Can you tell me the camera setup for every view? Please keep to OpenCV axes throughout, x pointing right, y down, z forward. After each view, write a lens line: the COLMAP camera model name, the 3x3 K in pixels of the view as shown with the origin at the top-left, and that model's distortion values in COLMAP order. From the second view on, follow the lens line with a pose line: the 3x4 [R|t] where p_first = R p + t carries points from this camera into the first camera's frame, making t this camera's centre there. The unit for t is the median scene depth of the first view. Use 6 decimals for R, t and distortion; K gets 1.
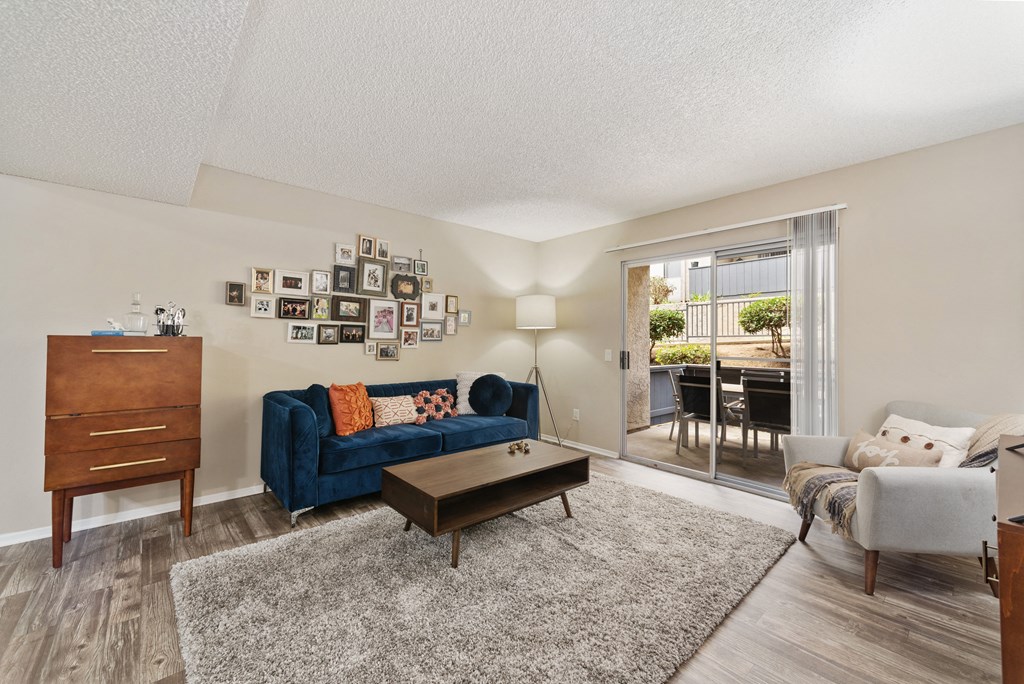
lens RADIAL K [[402.5, 0, 512.0], [0, 402.5, 342.0], [0, 0, 1]] dist [0.000004, -0.000057]
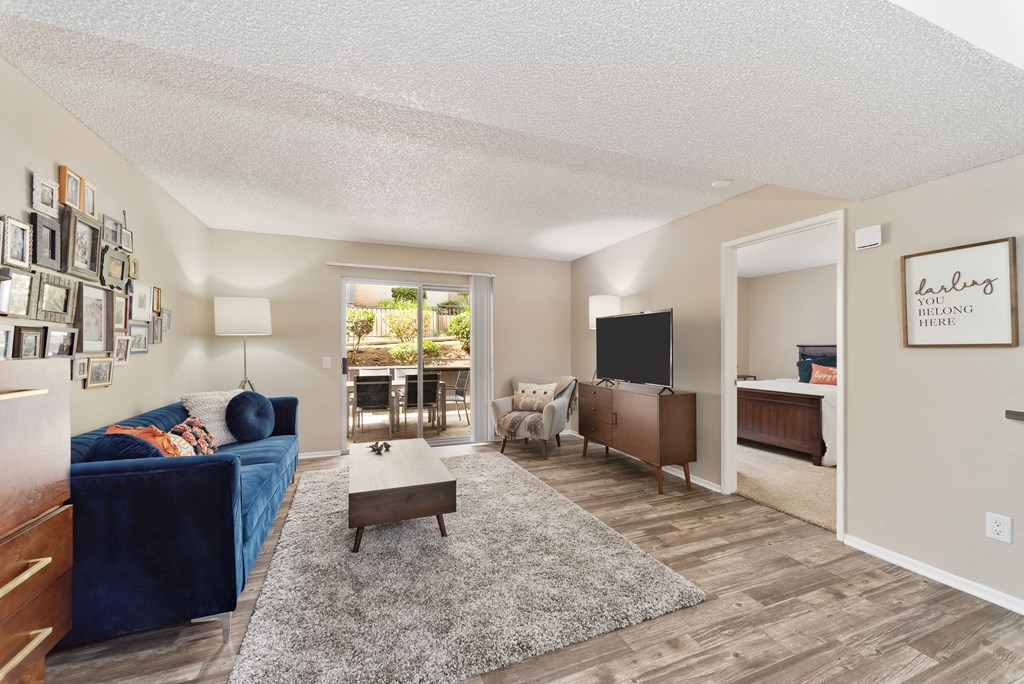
lens RADIAL K [[395.5, 0, 512.0], [0, 395.5, 342.0], [0, 0, 1]] dist [0.000250, 0.000017]
pose [[0.327951, 0.001209, 0.944694, -0.649345], [0.002117, 0.999996, -0.002014, -0.019331], [-0.944692, 0.002661, 0.327947, 0.220721]]
